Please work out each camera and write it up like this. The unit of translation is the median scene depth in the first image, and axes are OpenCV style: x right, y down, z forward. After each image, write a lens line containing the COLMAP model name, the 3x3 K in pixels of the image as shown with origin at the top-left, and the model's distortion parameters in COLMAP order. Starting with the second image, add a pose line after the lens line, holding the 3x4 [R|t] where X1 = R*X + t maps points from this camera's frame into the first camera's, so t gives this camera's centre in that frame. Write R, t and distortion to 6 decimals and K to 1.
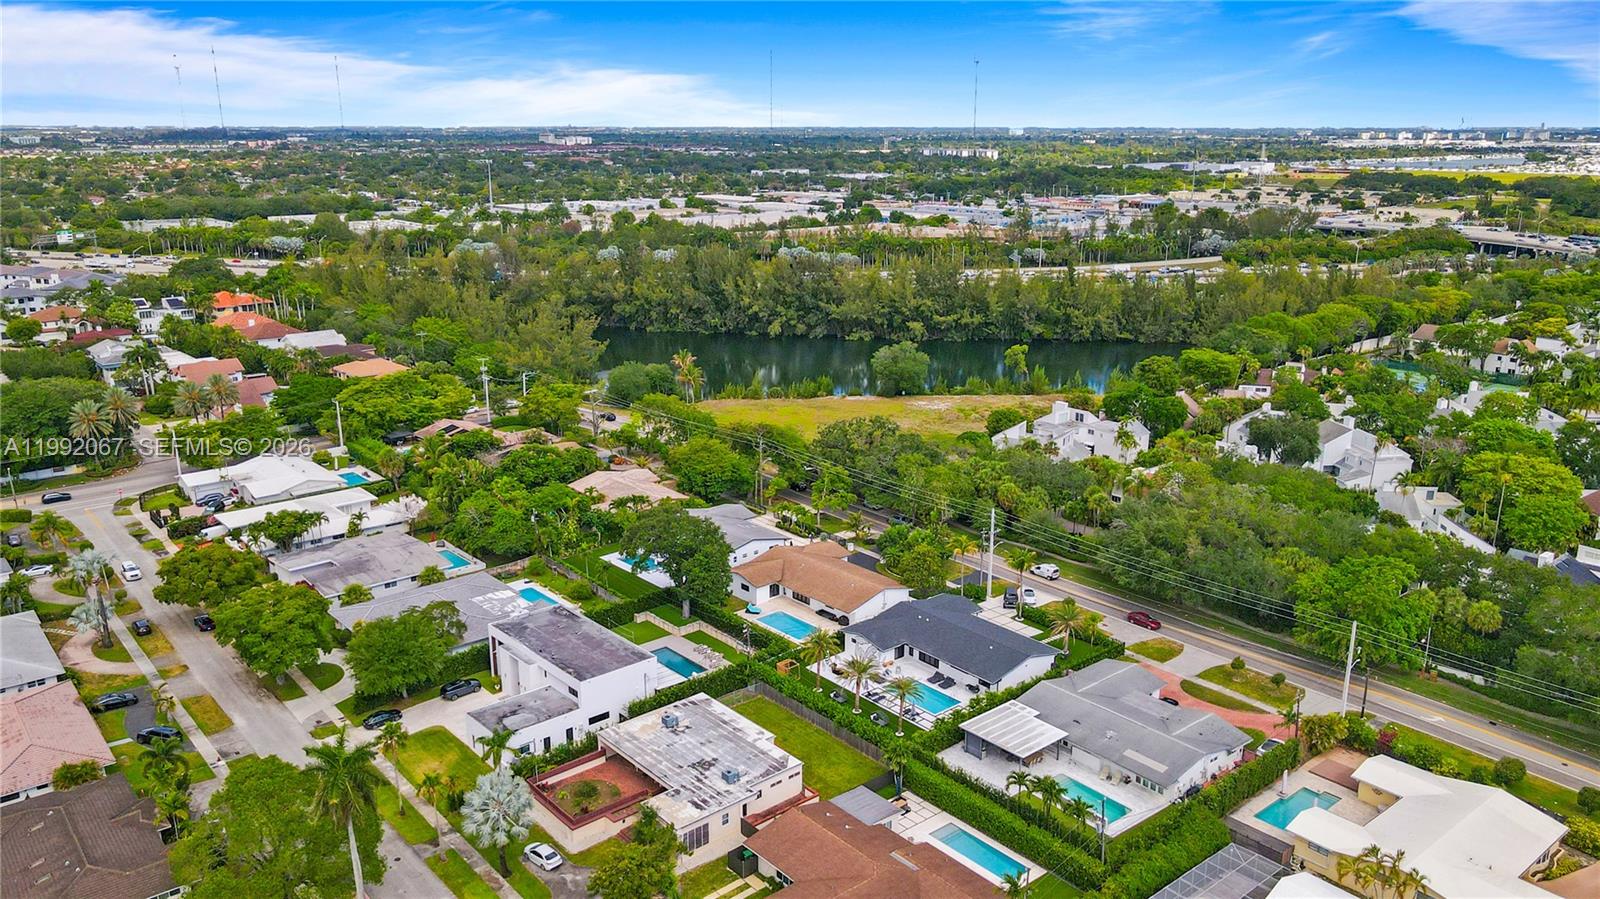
lens RADIAL K [[1168.4, 0, 800.0], [0, 1168.4, 449.5], [0, 0, 1]] dist [0.003809, 0.006432]
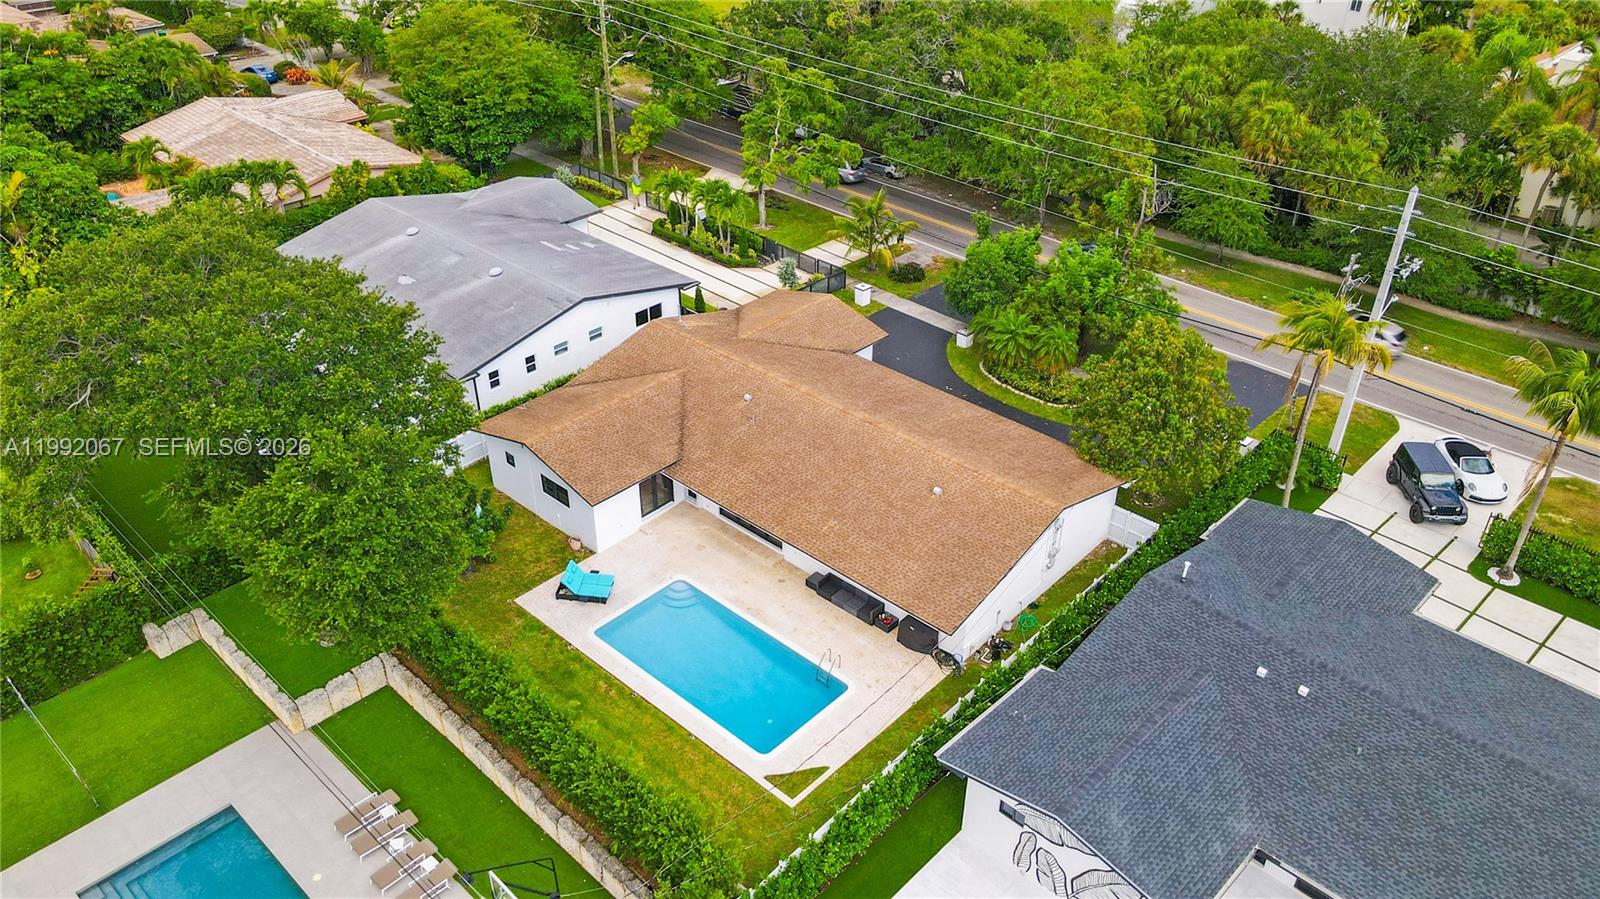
lens RADIAL K [[1168.4, 0, 800.0], [0, 1168.4, 449.5], [0, 0, 1]] dist [0.003809, 0.006432]
pose [[0.995146, -0.048393, 0.085684, -0.009227], [0.020411, 0.953296, 0.301347, 0.019026], [-0.096265, -0.298136, 0.949657, 0.626330]]
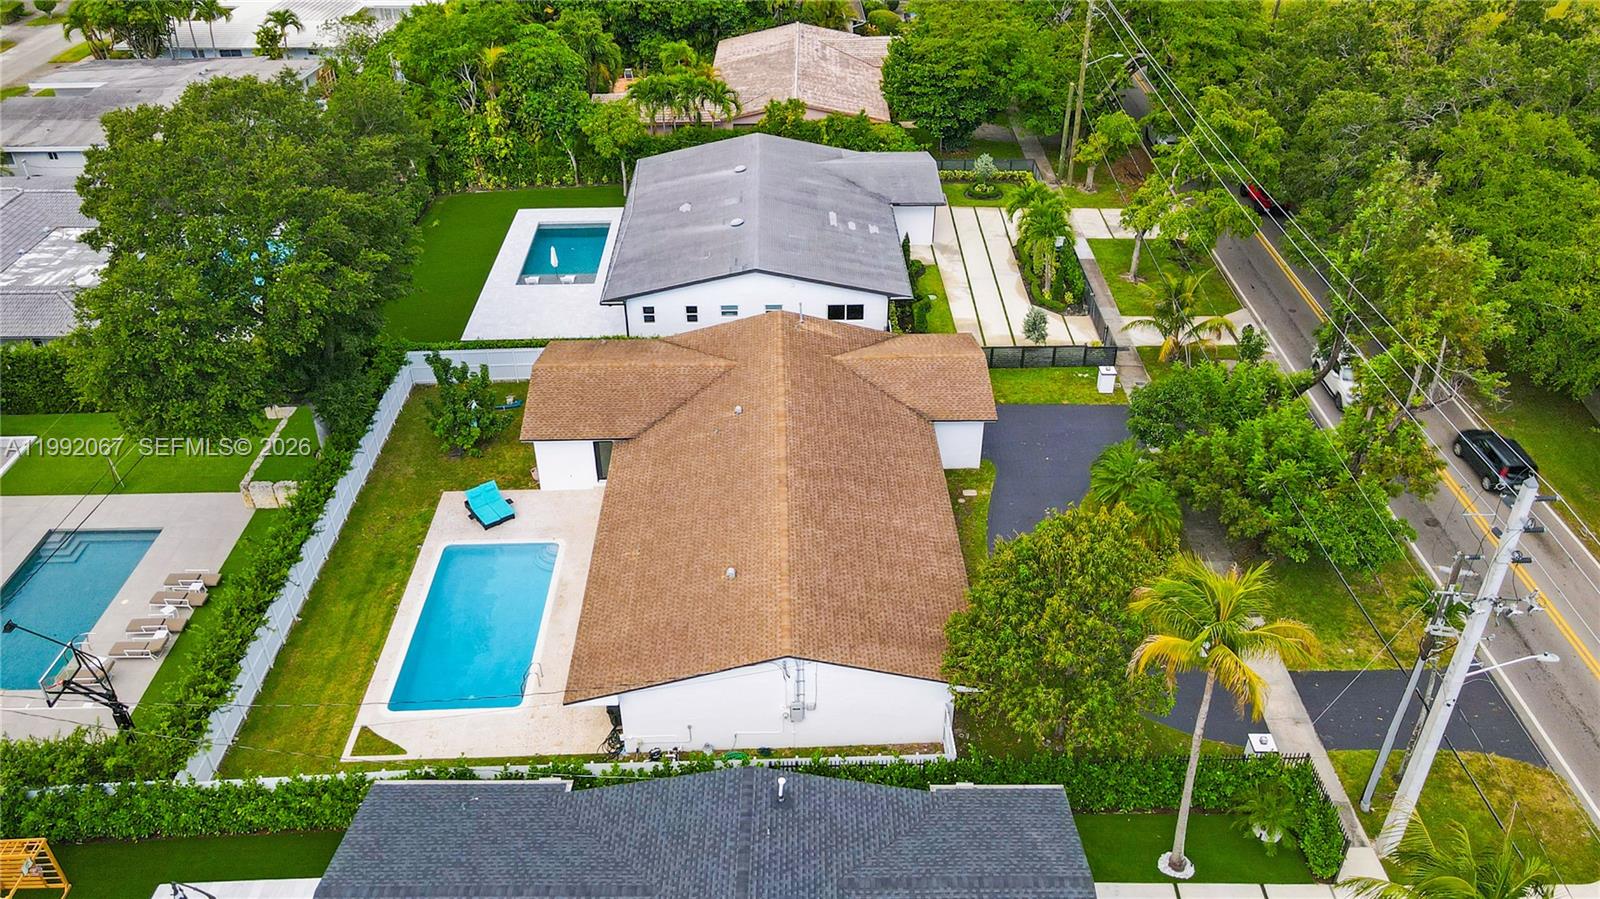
lens RADIAL K [[1222.8, 0, 800.0], [0, 1222.8, 449.5], [0, 0, 1]] dist [-0.003995, 0.000494]
pose [[0.761238, 0.346879, -0.547897, 0.154247], [-0.162232, 0.919908, 0.357001, 0.002343], [0.627851, -0.182877, 0.756544, 0.697374]]
